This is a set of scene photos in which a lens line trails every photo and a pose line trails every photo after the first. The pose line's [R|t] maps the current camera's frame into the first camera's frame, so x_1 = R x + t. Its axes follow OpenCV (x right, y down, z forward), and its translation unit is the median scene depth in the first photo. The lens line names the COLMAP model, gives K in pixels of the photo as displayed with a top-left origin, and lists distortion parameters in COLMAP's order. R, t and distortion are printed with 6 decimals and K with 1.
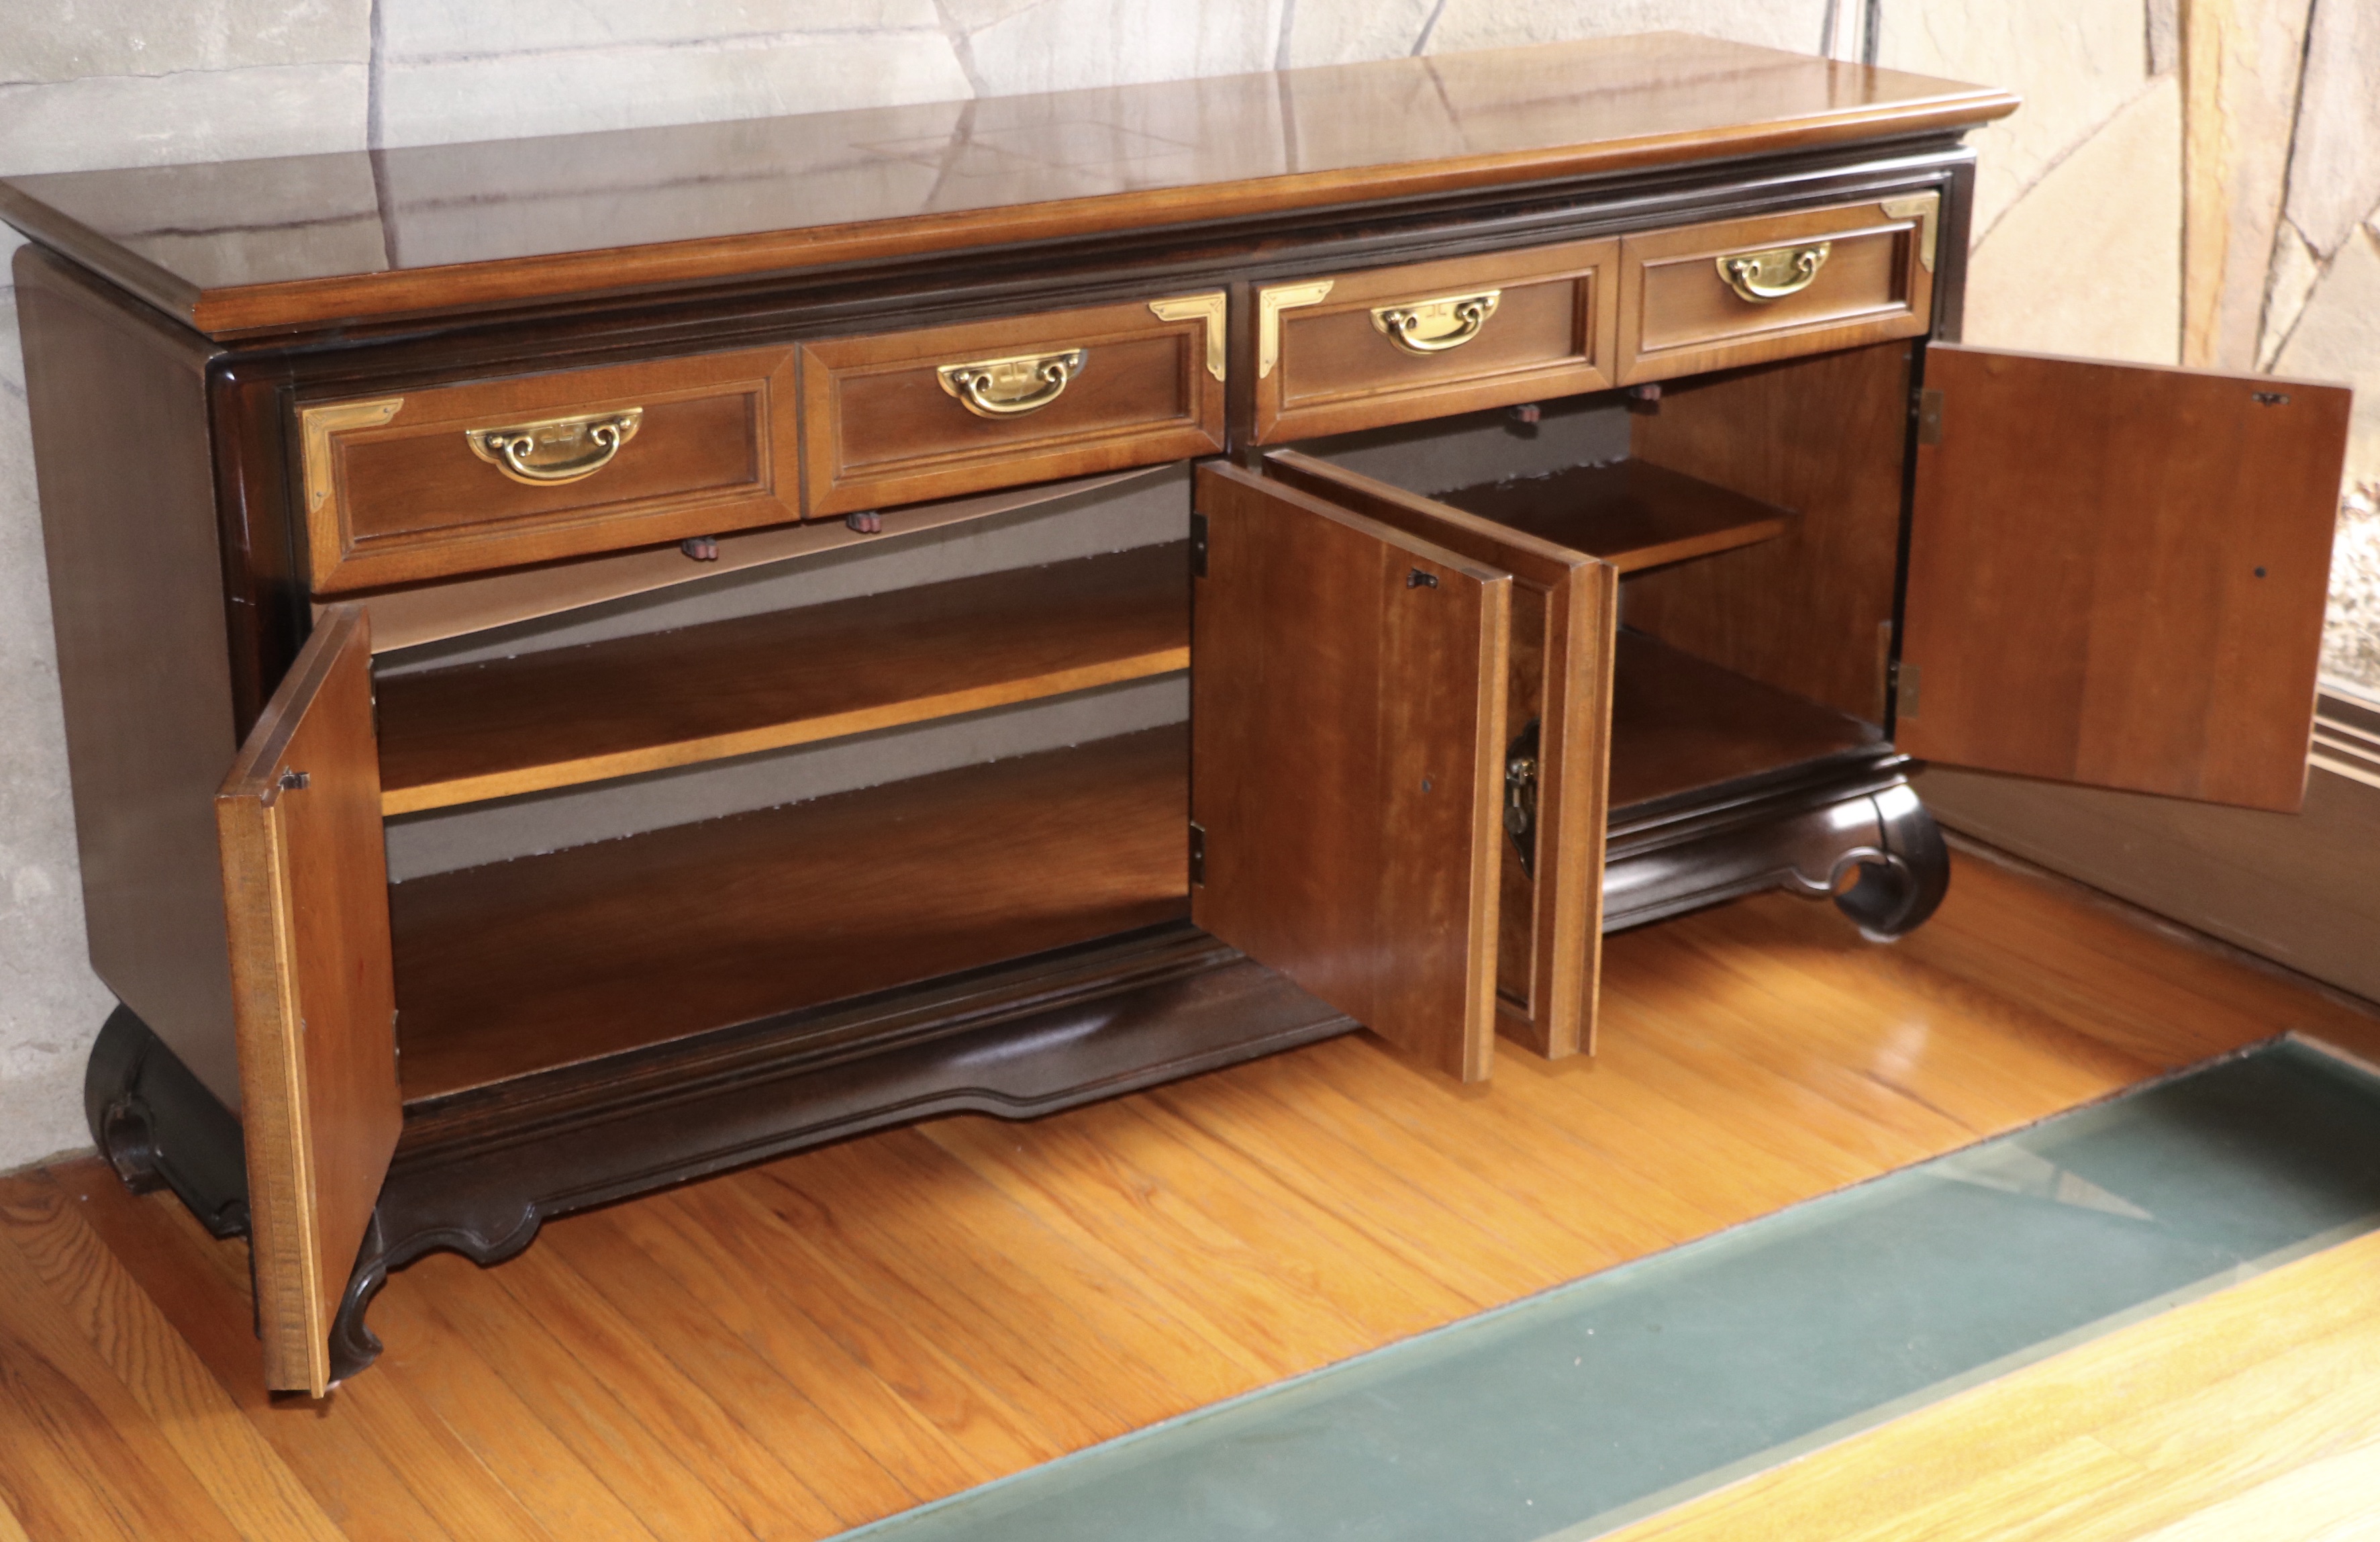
lens RADIAL K [[3486.3, 0, 1196.6], [0, 3486.3, 790.2], [0, 0, 1]] dist [0.118972, 0.000000]
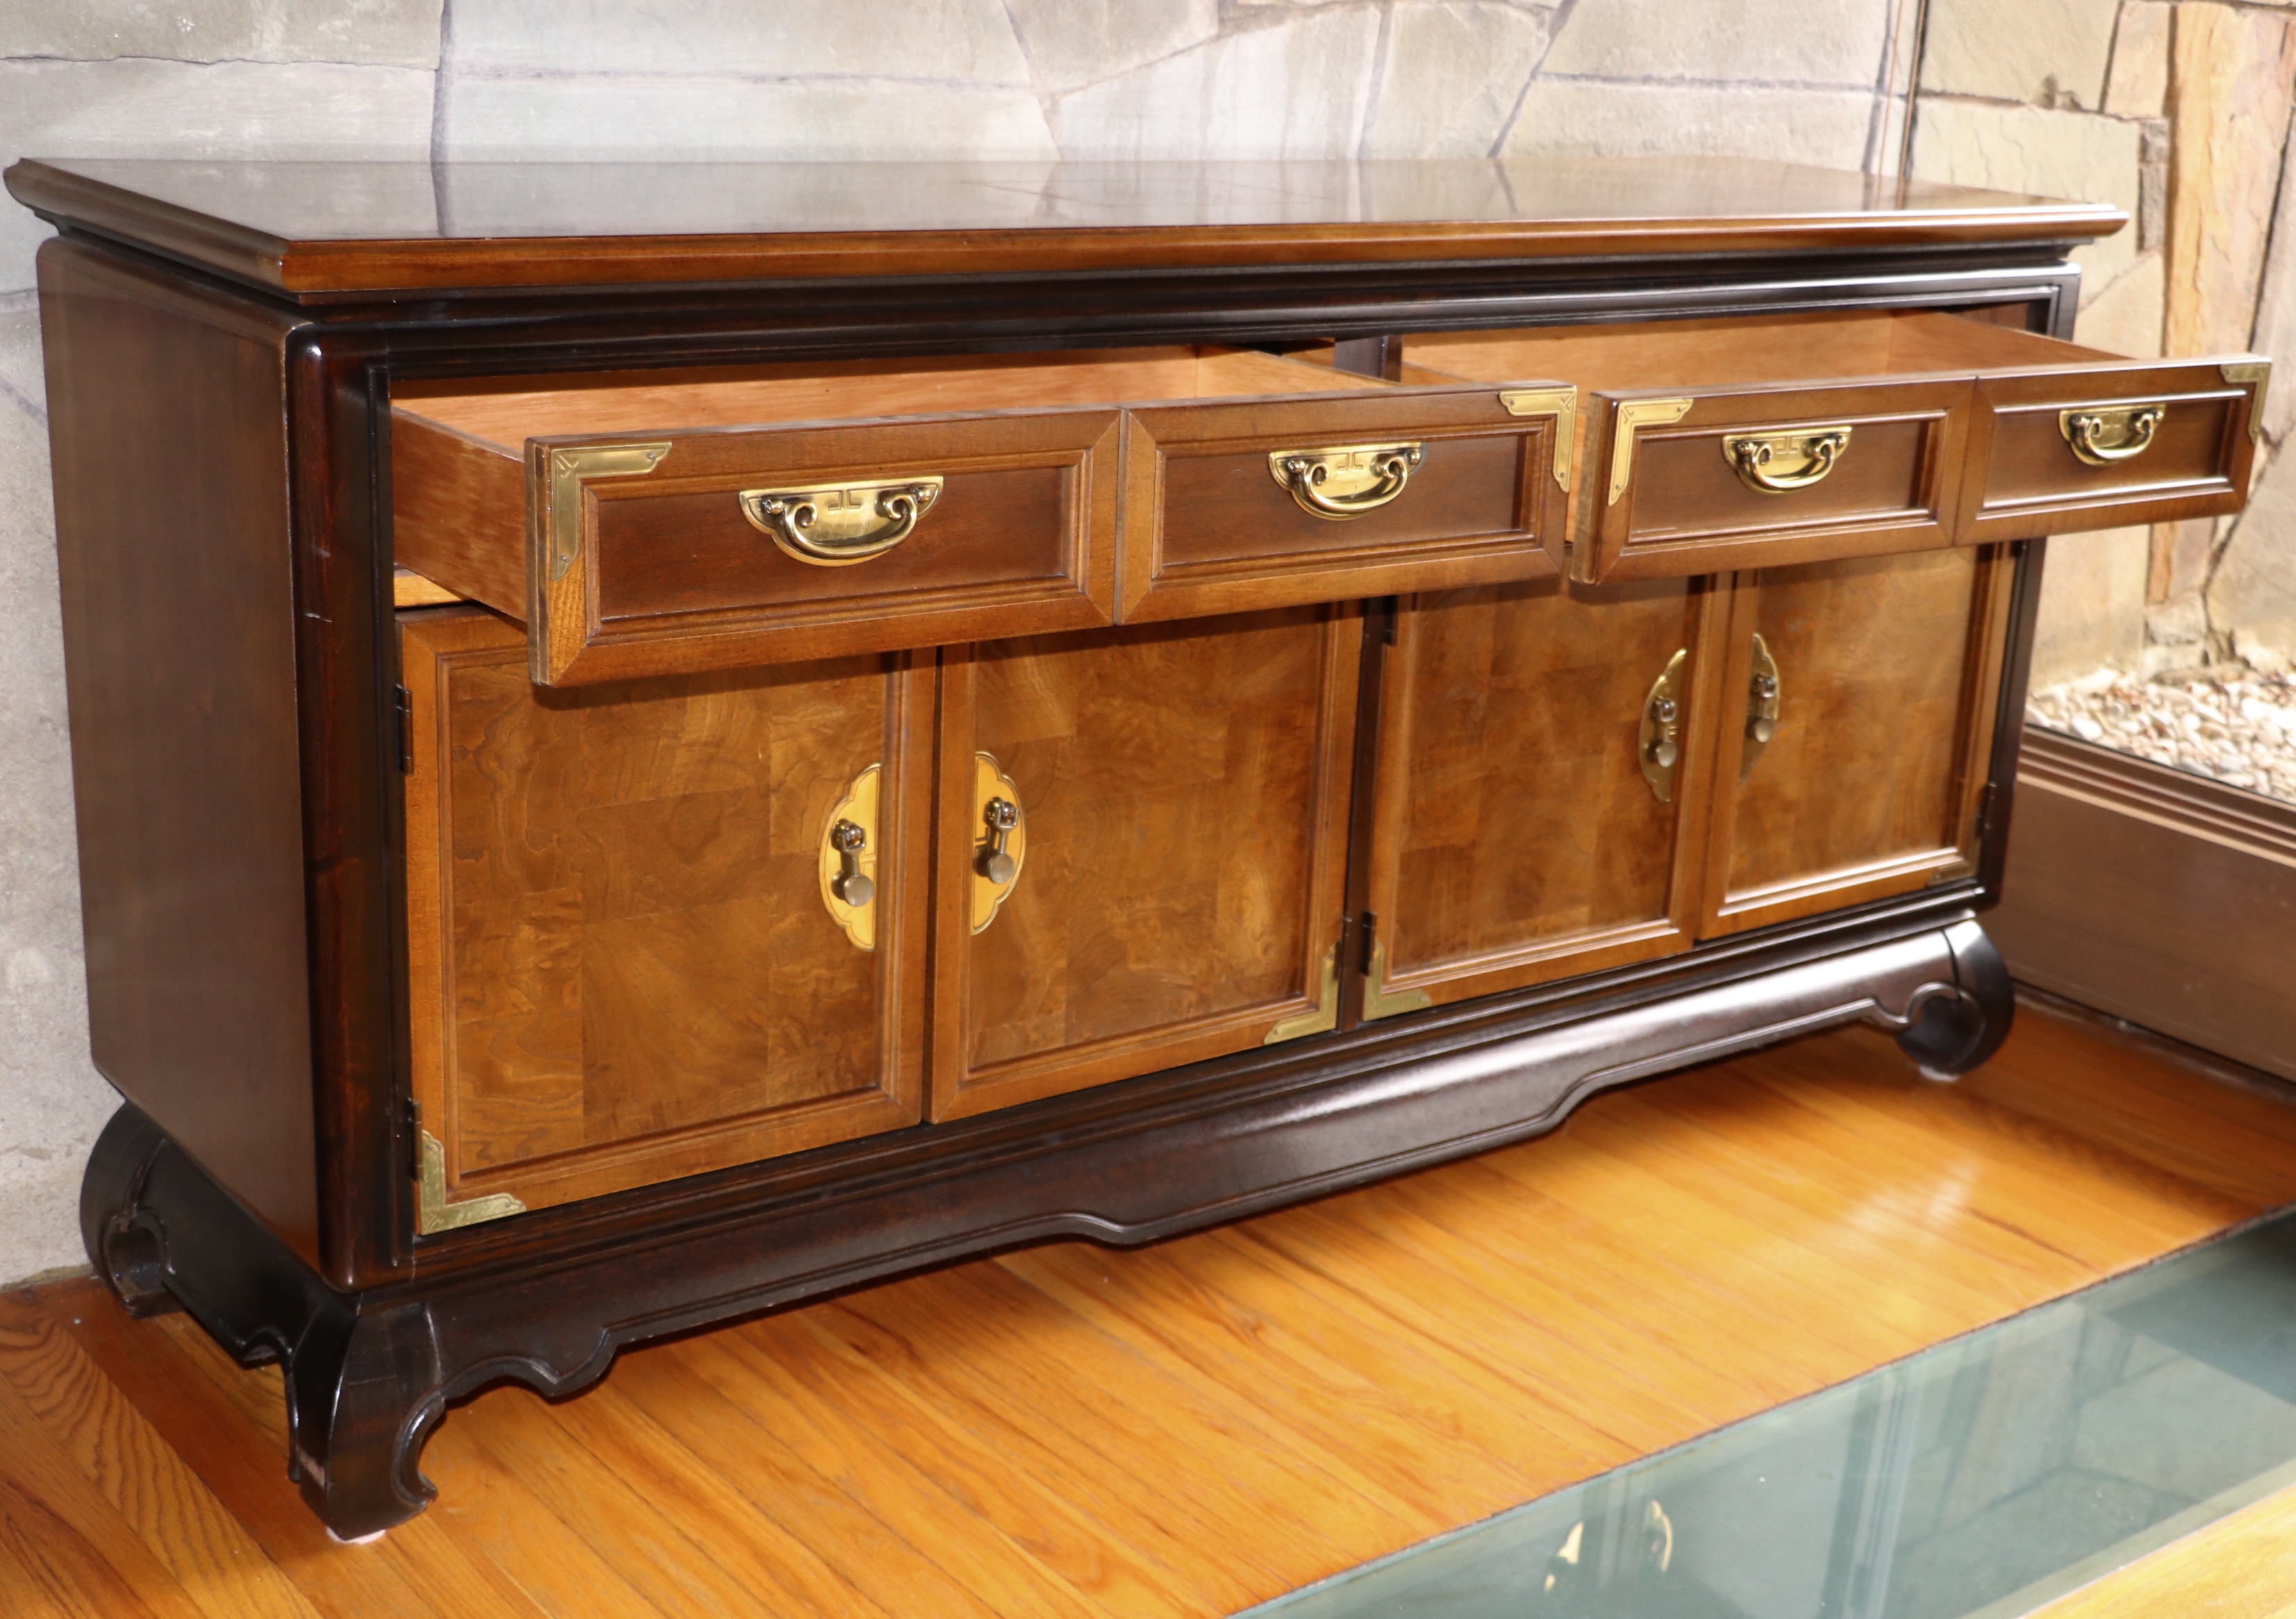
lens RADIAL K [[3004.1, 0, 1216.8], [0, 3004.1, 922.6], [0, 0, 1]] dist [0.034090, 0.000000]
pose [[0.995861, 0.019077, 0.088868, -0.098650], [-0.016453, 0.999410, -0.030165, 0.033123], [-0.089391, 0.028578, 0.995587, 0.212081]]
